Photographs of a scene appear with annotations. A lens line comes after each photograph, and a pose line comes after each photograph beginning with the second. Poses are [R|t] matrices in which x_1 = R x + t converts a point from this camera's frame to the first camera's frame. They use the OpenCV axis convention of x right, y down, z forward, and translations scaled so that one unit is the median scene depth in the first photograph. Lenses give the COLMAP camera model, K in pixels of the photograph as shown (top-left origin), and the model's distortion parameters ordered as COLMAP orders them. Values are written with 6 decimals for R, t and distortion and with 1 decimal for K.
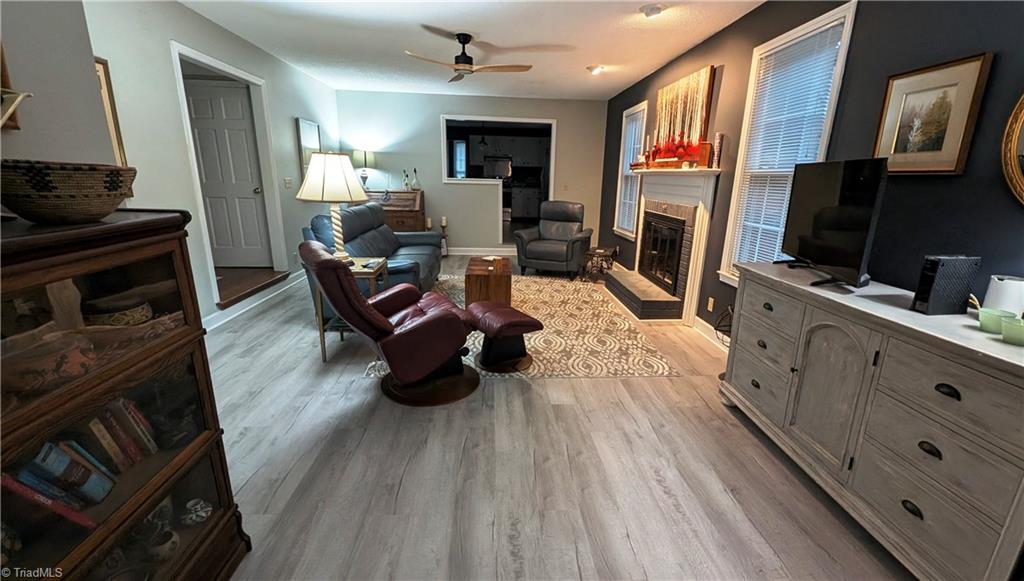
lens RADIAL K [[424.5, 0, 513.4], [0, 424.5, 287.7], [0, 0, 1]] dist [0.005023, 0.000802]
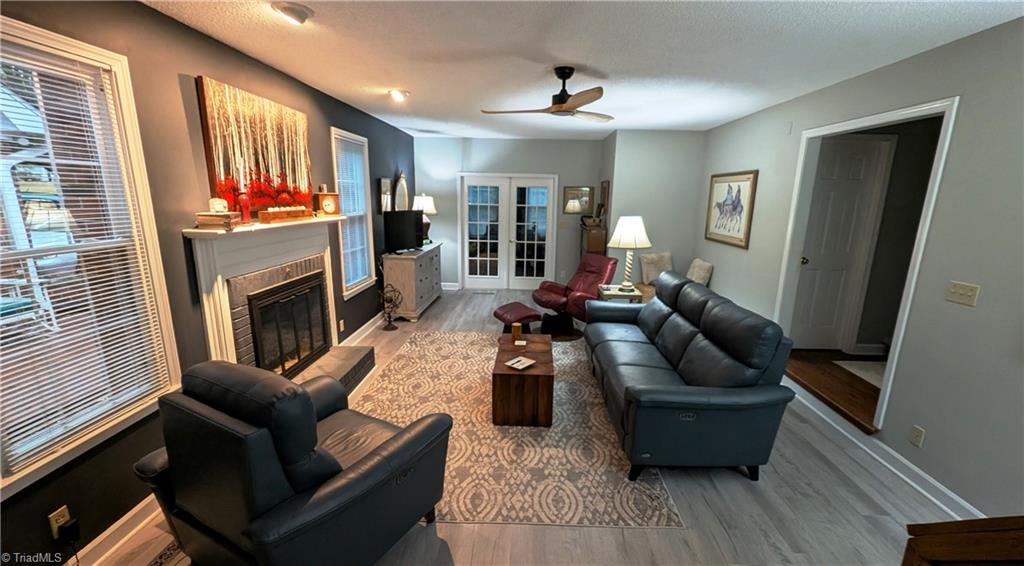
lens RADIAL K [[415.5, 0, 512.1], [0, 415.5, 286.8], [0, 0, 1]] dist [0.000183, -0.000101]
pose [[-0.994807, -0.048278, 0.089600, -0.102004], [-0.002259, 0.890598, 0.454785, -0.536527], [-0.101754, 0.452221, -0.886083, 1.754806]]
